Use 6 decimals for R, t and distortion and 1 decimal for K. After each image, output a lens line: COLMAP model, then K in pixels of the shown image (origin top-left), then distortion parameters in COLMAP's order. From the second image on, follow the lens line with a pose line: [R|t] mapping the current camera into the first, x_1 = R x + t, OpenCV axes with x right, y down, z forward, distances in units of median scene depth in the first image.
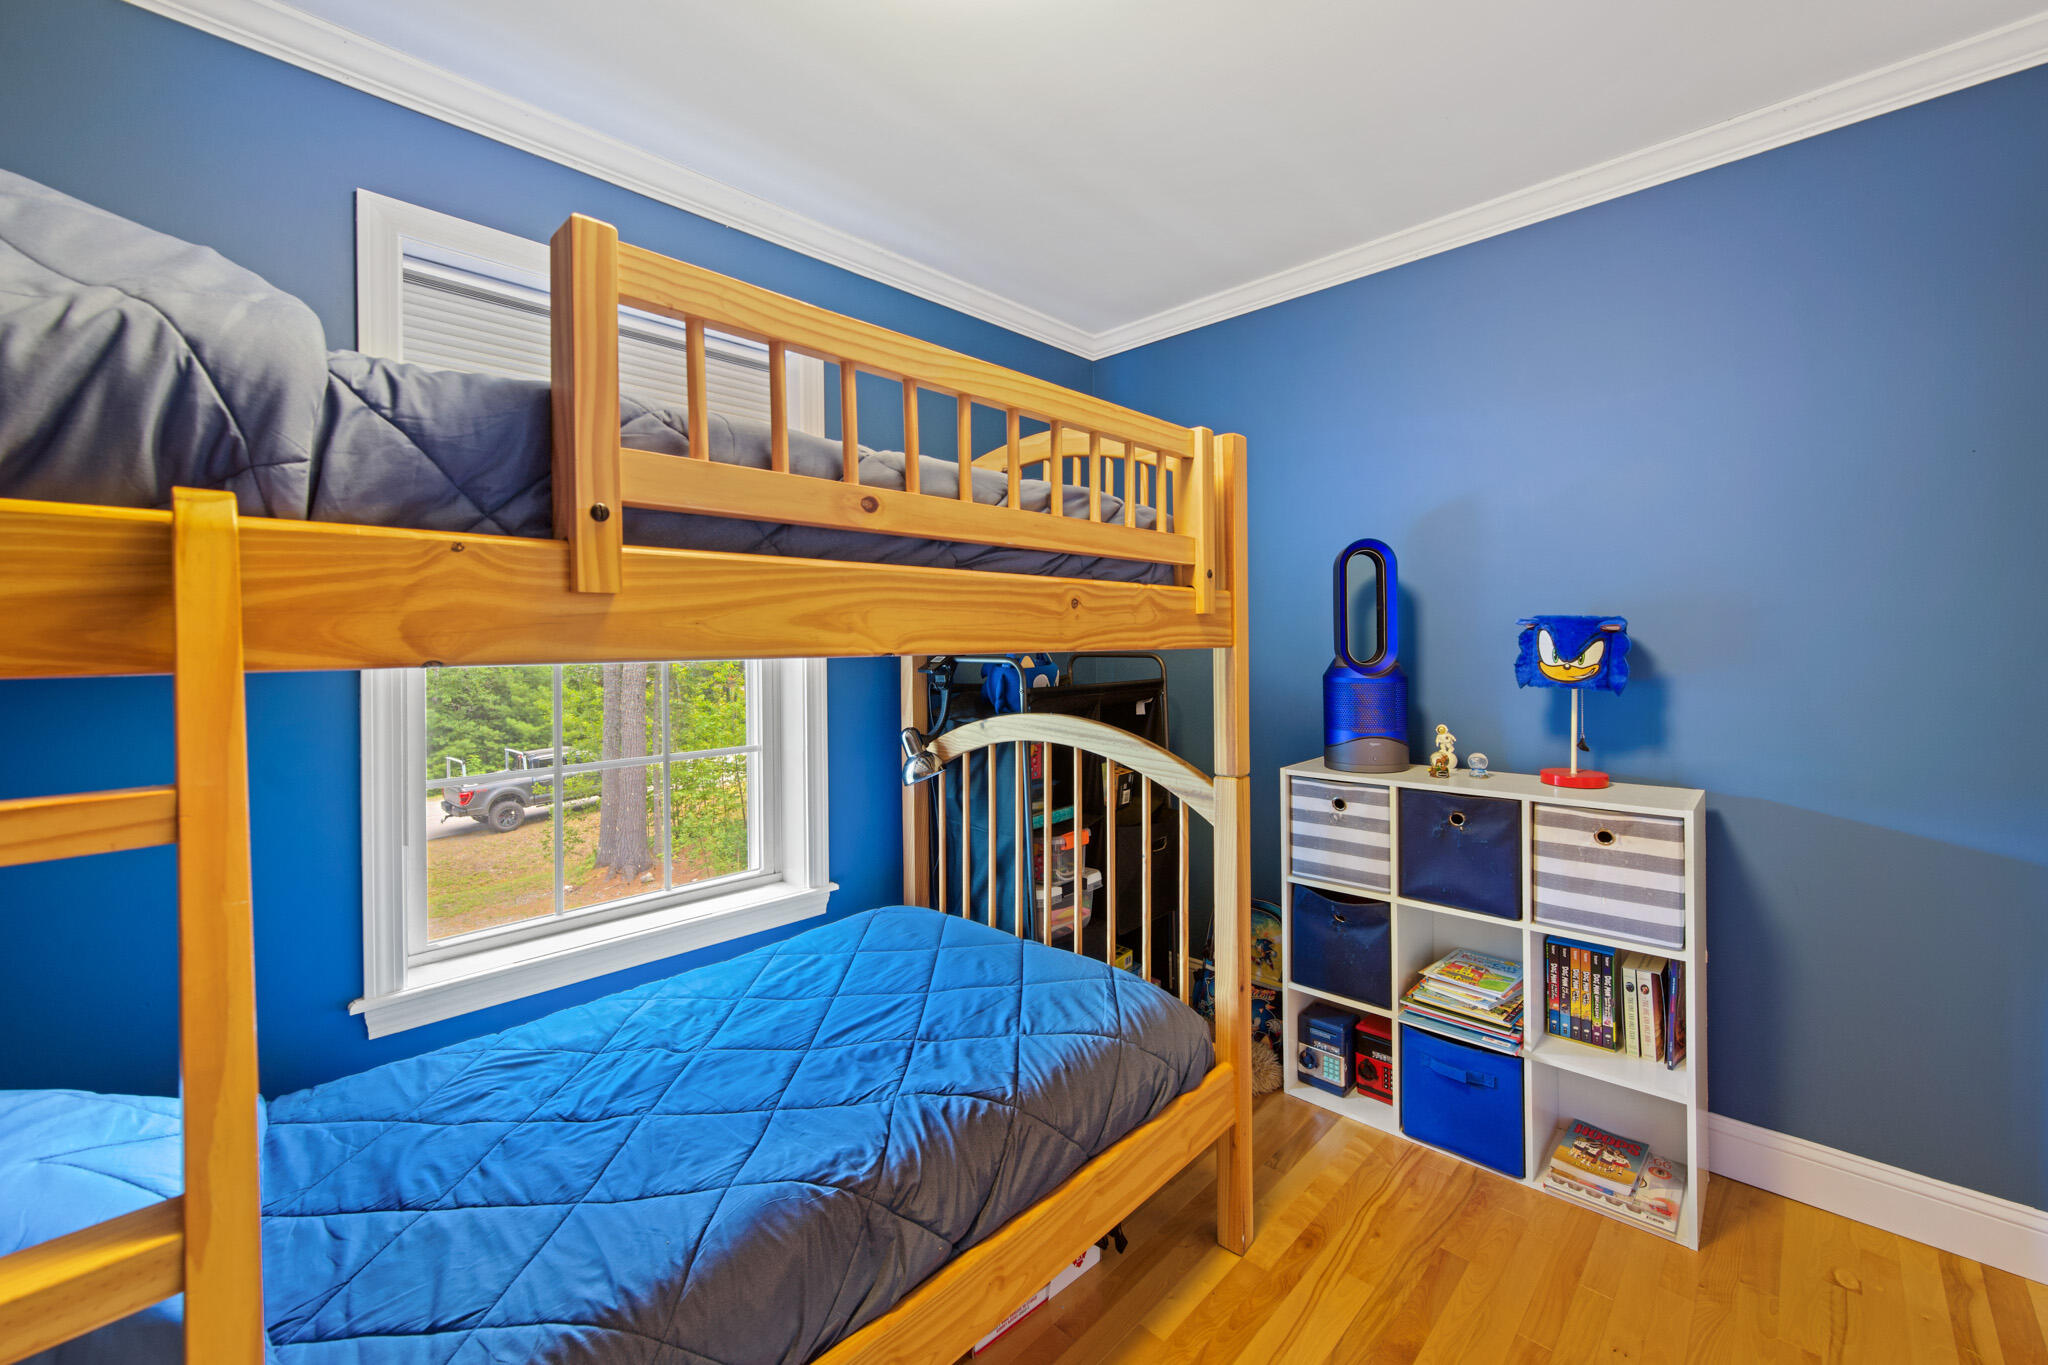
lens RADIAL K [[827.9, 0, 1015.1], [0, 827.9, 626.6], [0, 0, 1]] dist [-0.003656, -0.000116]
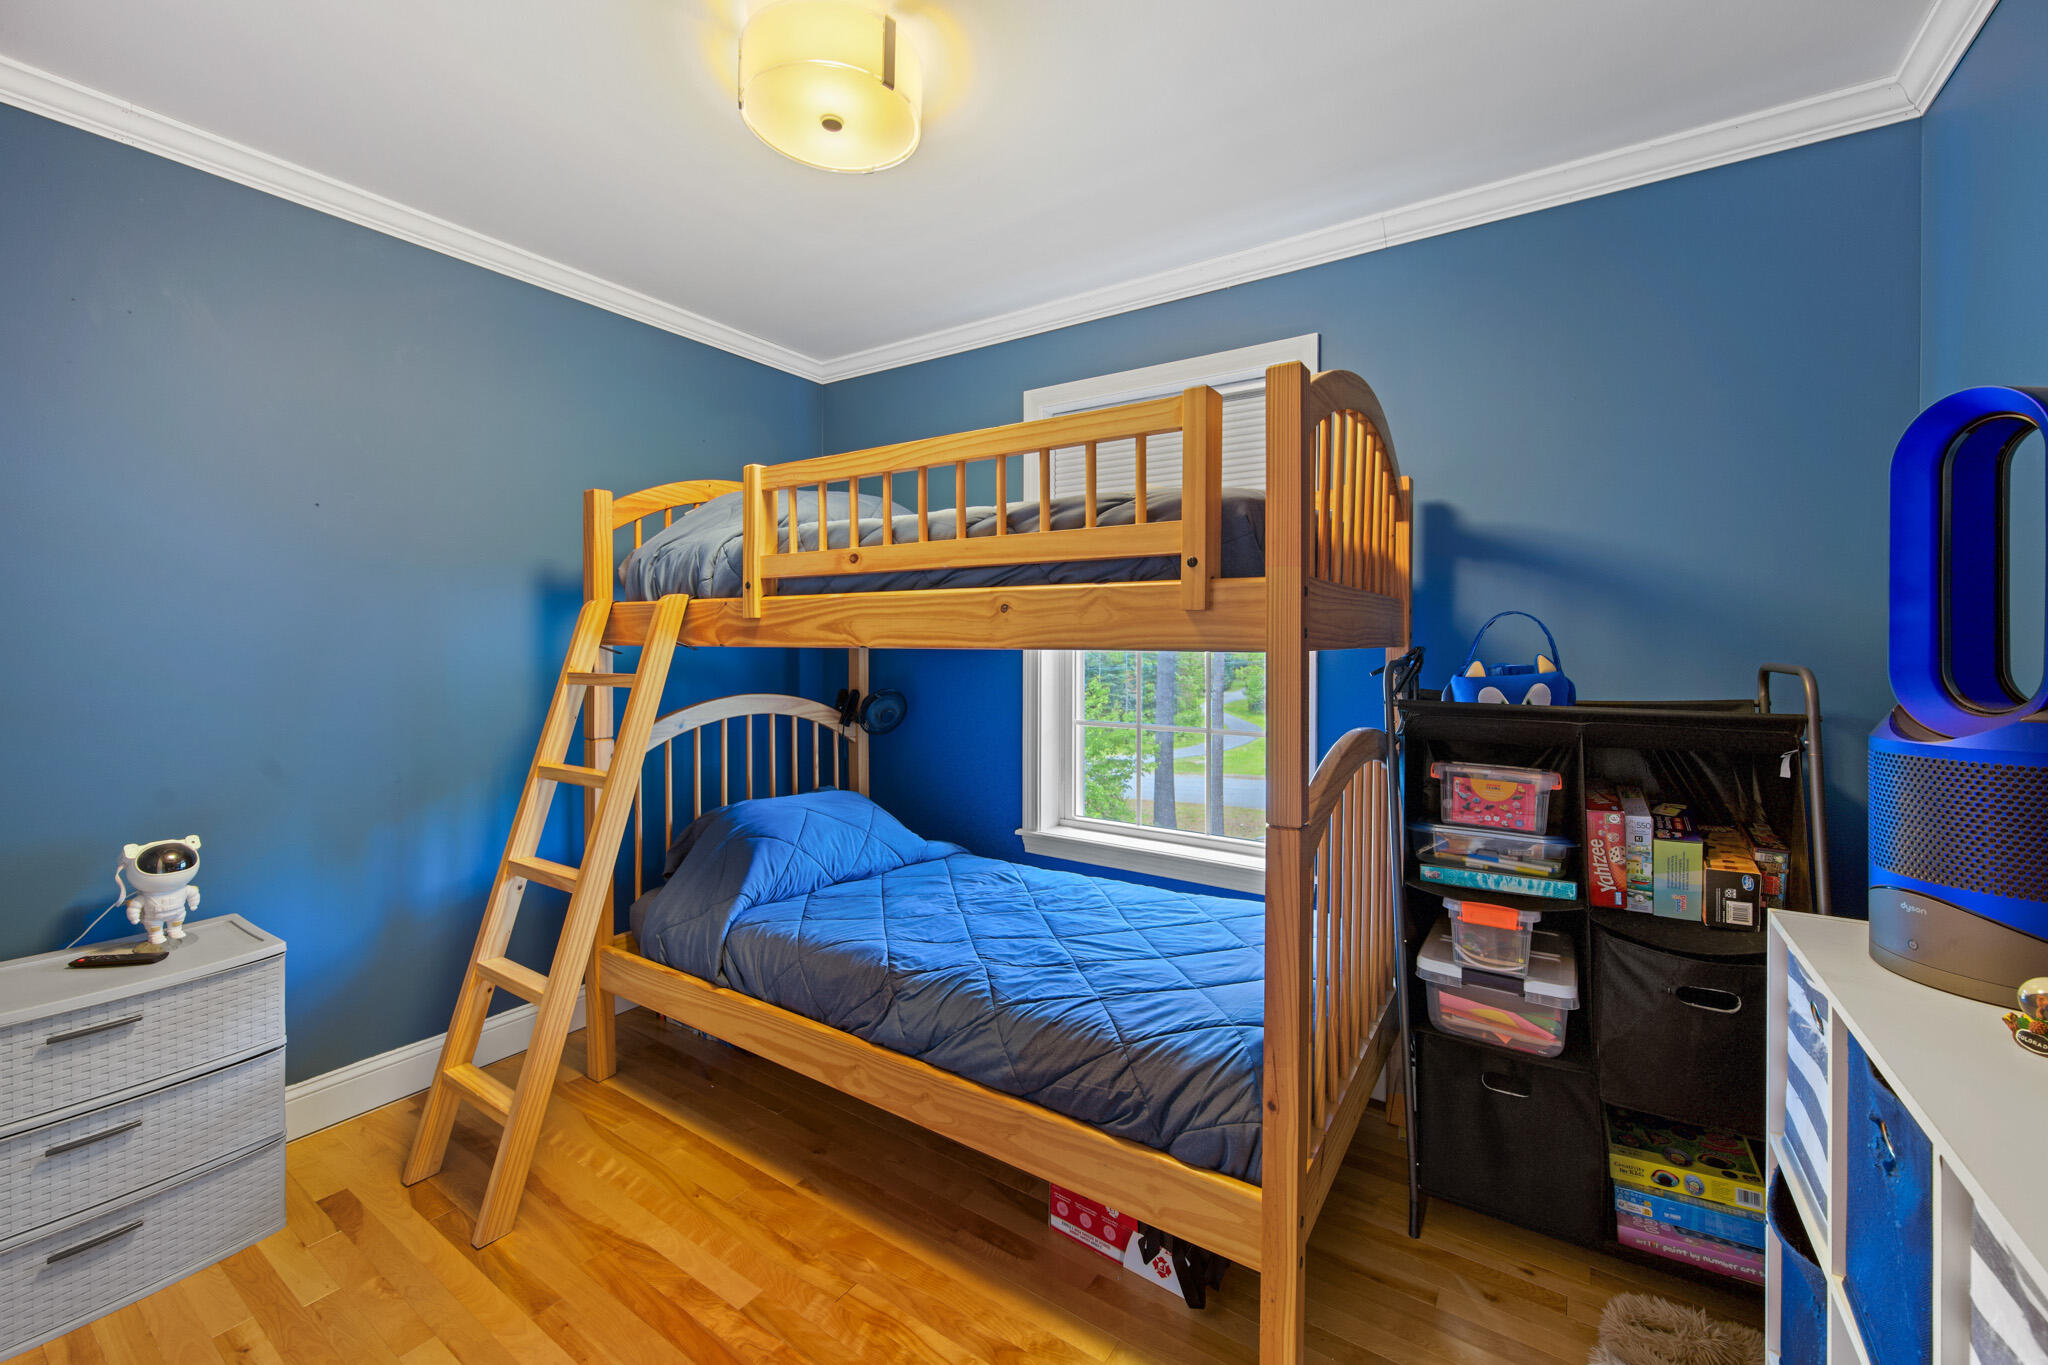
lens RADIAL K [[827.9, 0, 1015.1], [0, 827.9, 626.6], [0, 0, 1]] dist [-0.003656, -0.000116]
pose [[0.167050, -0.000473, -0.985948, 1.080133], [0.016554, 0.999860, 0.002325, -0.004096], [0.985809, -0.016710, 0.167034, 0.719214]]
